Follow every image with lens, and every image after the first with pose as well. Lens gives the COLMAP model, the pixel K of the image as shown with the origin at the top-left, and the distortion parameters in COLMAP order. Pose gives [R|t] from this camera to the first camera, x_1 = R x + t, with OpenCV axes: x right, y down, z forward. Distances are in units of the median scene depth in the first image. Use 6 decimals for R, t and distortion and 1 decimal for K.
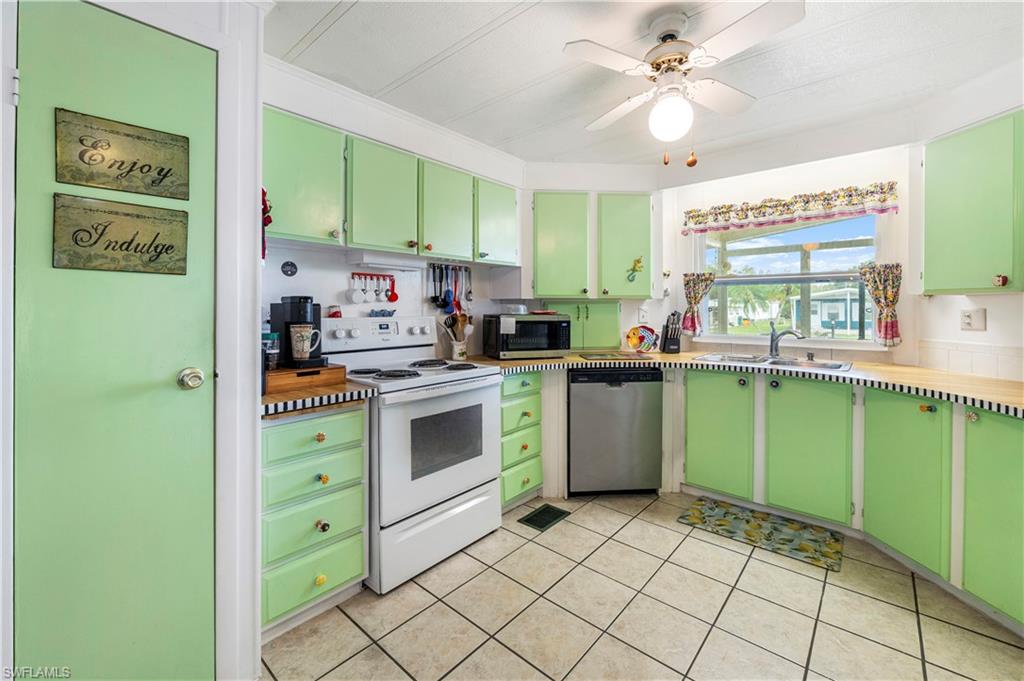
lens RADIAL K [[422.9, 0, 518.7], [0, 422.9, 307.2], [0, 0, 1]] dist [-0.013354, 0.001161]
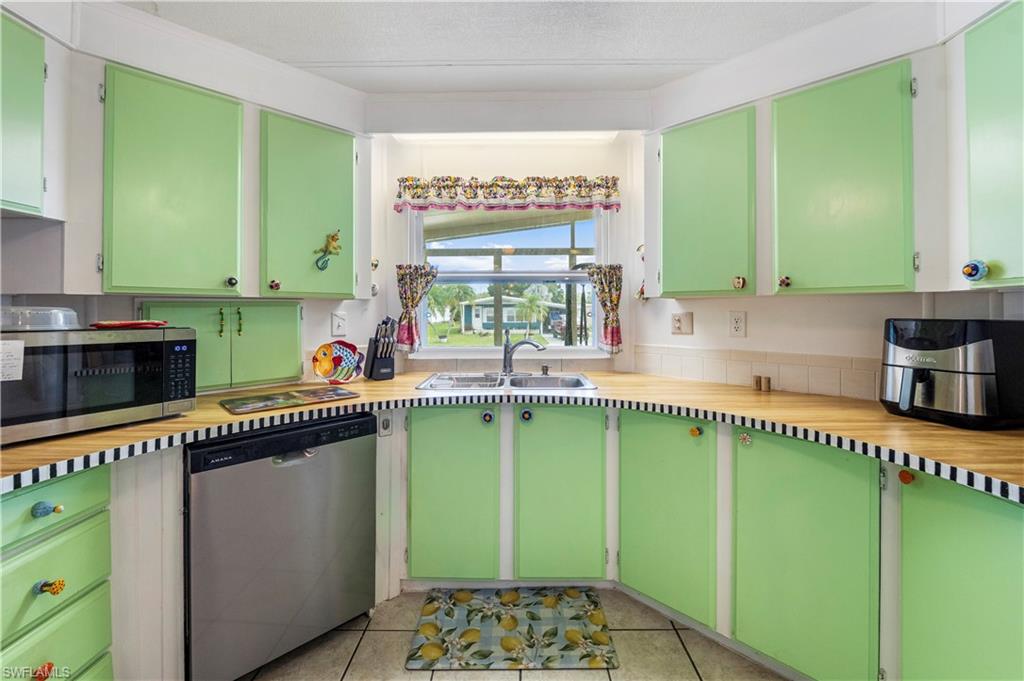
lens RADIAL K [[422.9, 0, 496.6], [0, 422.9, 306.1], [0, 0, 1]] dist [-0.013354, 0.001161]
pose [[0.782469, 0.005348, 0.622667, 0.095709], [0.002971, 0.999920, -0.012322, -0.000379], [-0.622683, 0.011492, 0.782390, 0.411053]]
